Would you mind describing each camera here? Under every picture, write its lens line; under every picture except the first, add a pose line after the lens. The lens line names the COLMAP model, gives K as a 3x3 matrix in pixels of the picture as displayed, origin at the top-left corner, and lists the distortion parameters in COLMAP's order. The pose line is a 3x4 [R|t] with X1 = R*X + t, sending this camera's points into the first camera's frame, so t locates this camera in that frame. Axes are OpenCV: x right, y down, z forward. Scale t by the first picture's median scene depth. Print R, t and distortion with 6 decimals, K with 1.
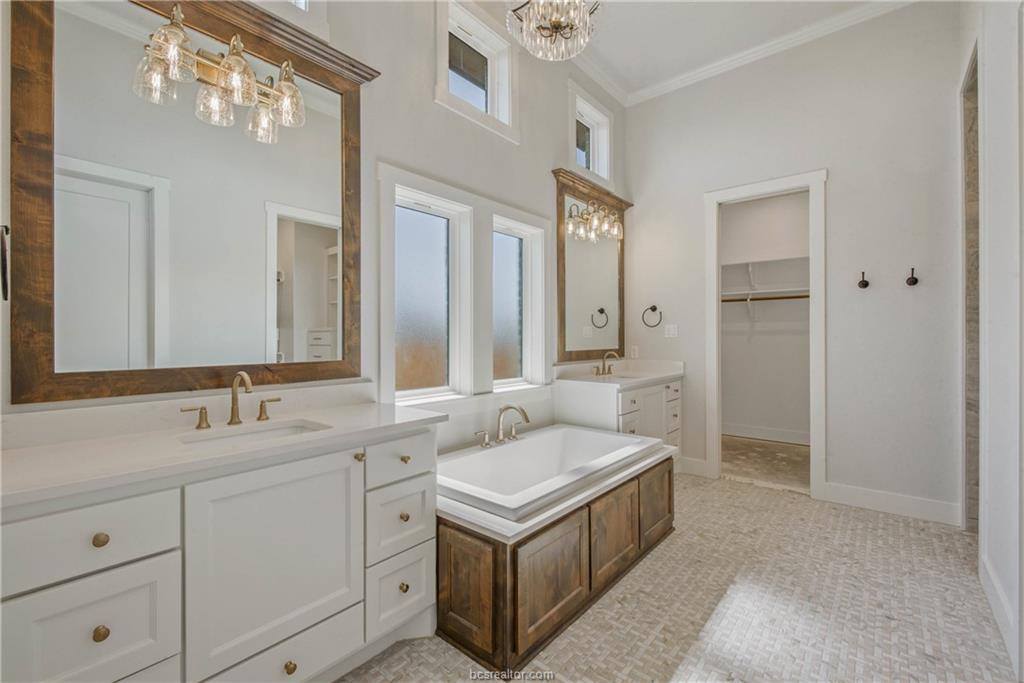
lens RADIAL K [[437.7, 0, 509.4], [0, 437.7, 337.5], [0, 0, 1]] dist [0.003442, -0.000144]
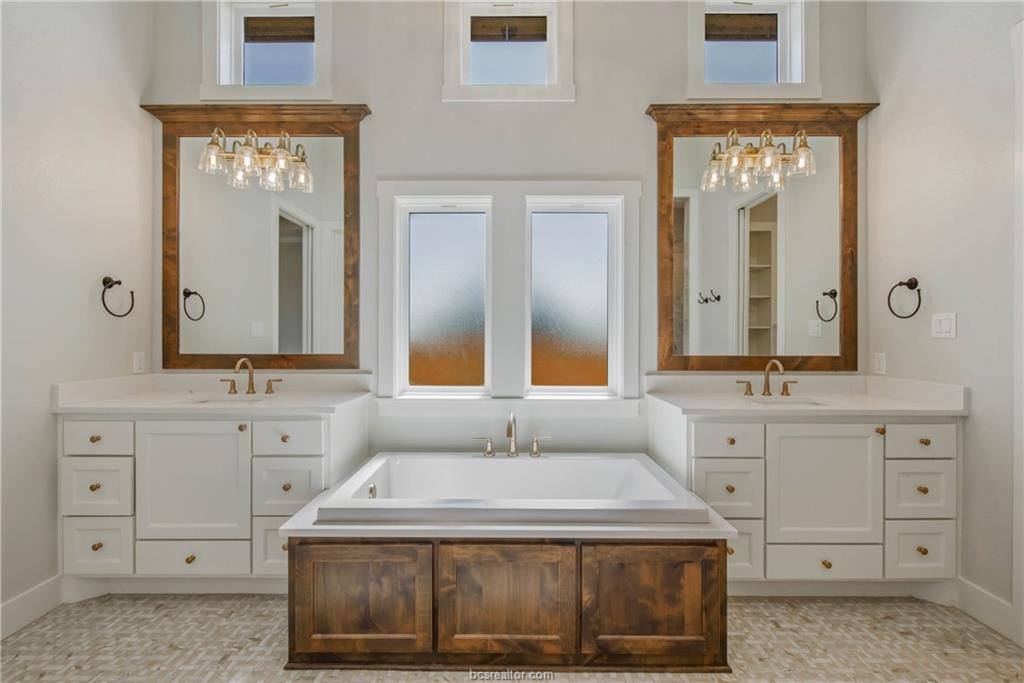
lens RADIAL K [[437.7, 0, 510.2], [0, 437.7, 338.9], [0, 0, 1]] dist [0.003442, -0.000144]
pose [[0.650883, 0.011042, -0.759098, 0.809000], [-0.003729, 0.999929, 0.011348, -0.005810], [0.759169, -0.004556, 0.650877, 0.529694]]
